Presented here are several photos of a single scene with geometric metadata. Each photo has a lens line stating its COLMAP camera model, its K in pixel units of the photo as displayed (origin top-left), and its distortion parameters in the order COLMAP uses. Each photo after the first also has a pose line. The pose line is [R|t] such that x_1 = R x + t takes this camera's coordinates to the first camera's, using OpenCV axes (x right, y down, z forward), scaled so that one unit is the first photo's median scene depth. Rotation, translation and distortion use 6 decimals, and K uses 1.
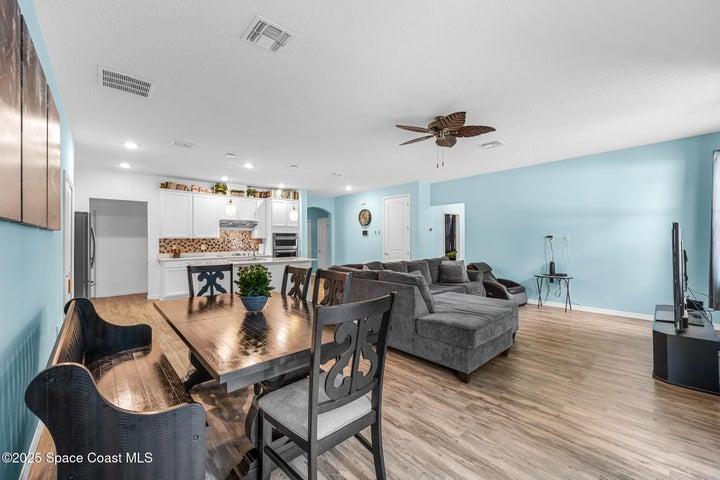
lens RADIAL K [[285.9, 0, 357.4], [0, 285.9, 238.7], [0, 0, 1]] dist [-0.001406, -0.000100]
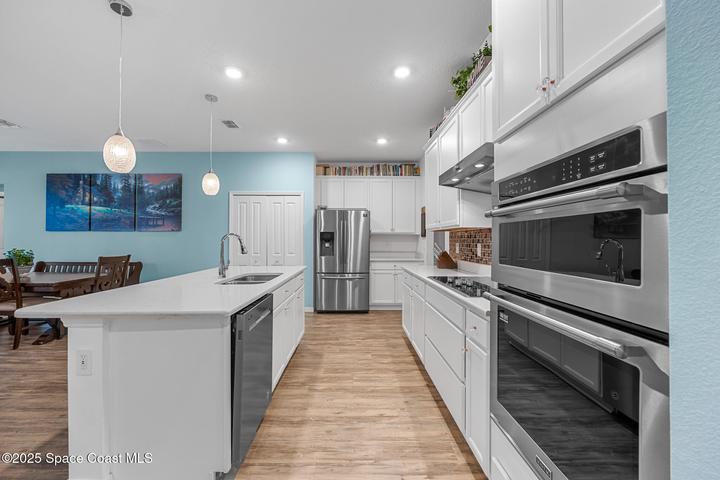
lens RADIAL K [[290.5, 0, 355.9], [0, 290.5, 240.2], [0, 0, 1]] dist [-0.002840, -0.000051]
pose [[-0.662295, 0.001808, -0.749241, -0.129308], [0.003077, 0.999995, -0.000306, 0.015119], [0.749236, -0.002508, -0.662298, 1.197936]]
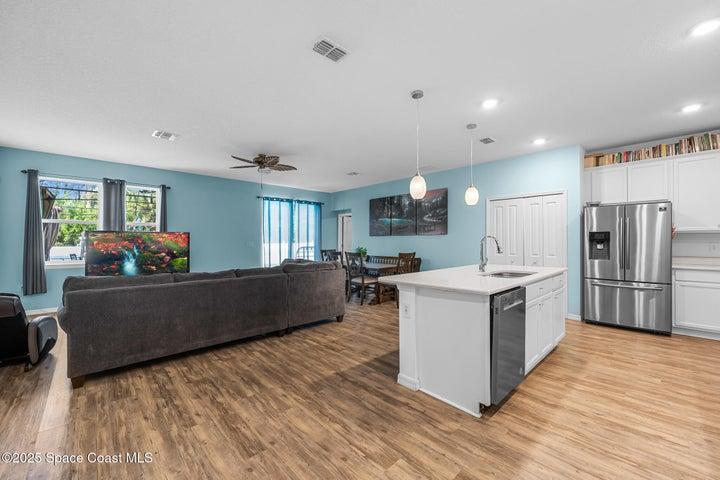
lens RADIAL K [[290.5, 0, 355.9], [0, 290.5, 240.2], [0, 0, 1]] dist [-0.002840, -0.000051]
pose [[-0.999860, 0.005571, -0.015808, -0.085618], [0.005695, 0.999953, -0.007804, 0.014572], [0.015764, -0.007893, -0.999845, 1.285247]]
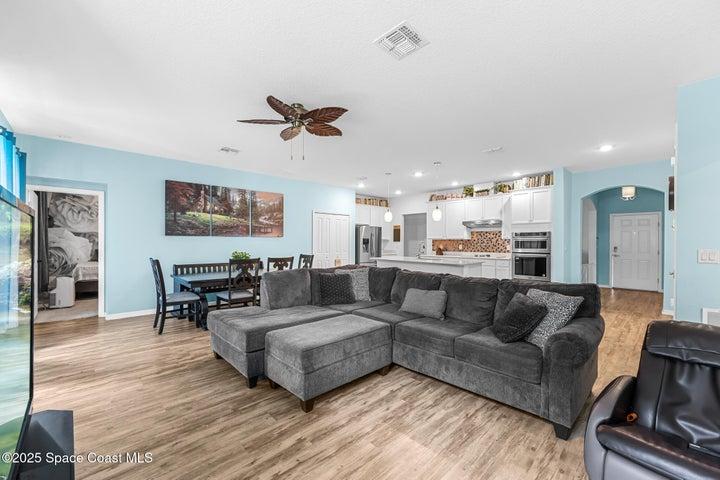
lens RADIAL K [[296.7, 0, 359.1], [0, 296.7, 242.0], [0, 0, 1]] dist [-0.001632, -0.000145]
pose [[0.024913, 0.006712, -0.999667, 0.635971], [0.001720, 0.999976, 0.006757, 0.000960], [0.999688, -0.001888, 0.024901, 0.605264]]
